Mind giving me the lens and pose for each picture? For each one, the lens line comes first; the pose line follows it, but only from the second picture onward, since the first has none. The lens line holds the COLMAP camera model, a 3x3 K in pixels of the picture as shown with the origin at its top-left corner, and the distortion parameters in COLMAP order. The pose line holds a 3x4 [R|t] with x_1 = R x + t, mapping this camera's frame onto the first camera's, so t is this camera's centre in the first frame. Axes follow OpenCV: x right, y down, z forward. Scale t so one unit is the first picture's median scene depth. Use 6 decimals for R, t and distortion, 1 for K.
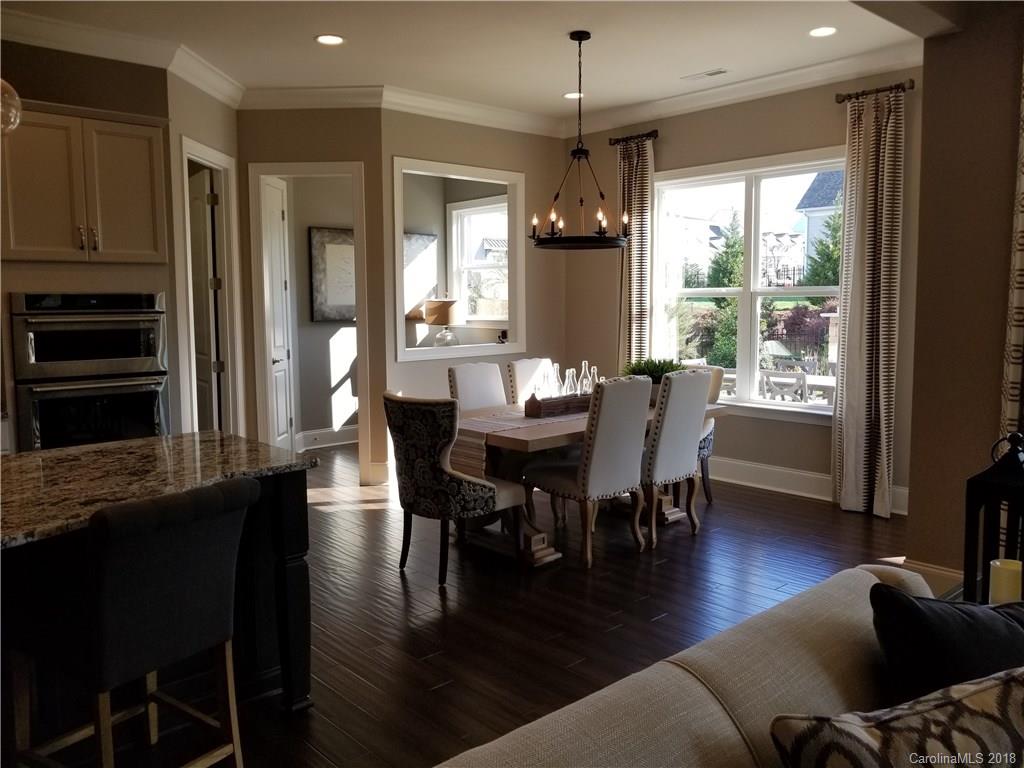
lens RADIAL K [[811.9, 0, 505.2], [0, 811.9, 377.3], [0, 0, 1]] dist [-0.000272, -0.000327]
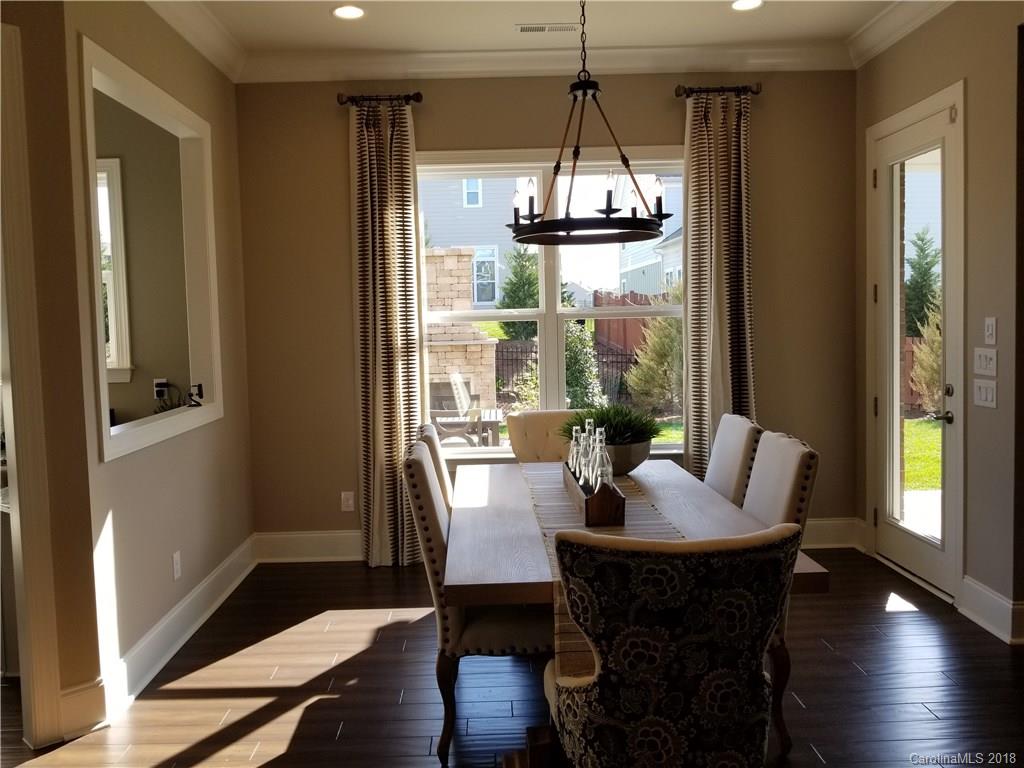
lens RADIAL K [[828.4, 0, 511.1], [0, 828.4, 361.5], [0, 0, 1]] dist [0.025741, 0.003771]
pose [[0.663749, -0.061131, 0.745453, -0.094139], [0.090322, 0.995912, 0.001248, -0.017259], [-0.742481, 0.066502, 0.666557, 0.133756]]
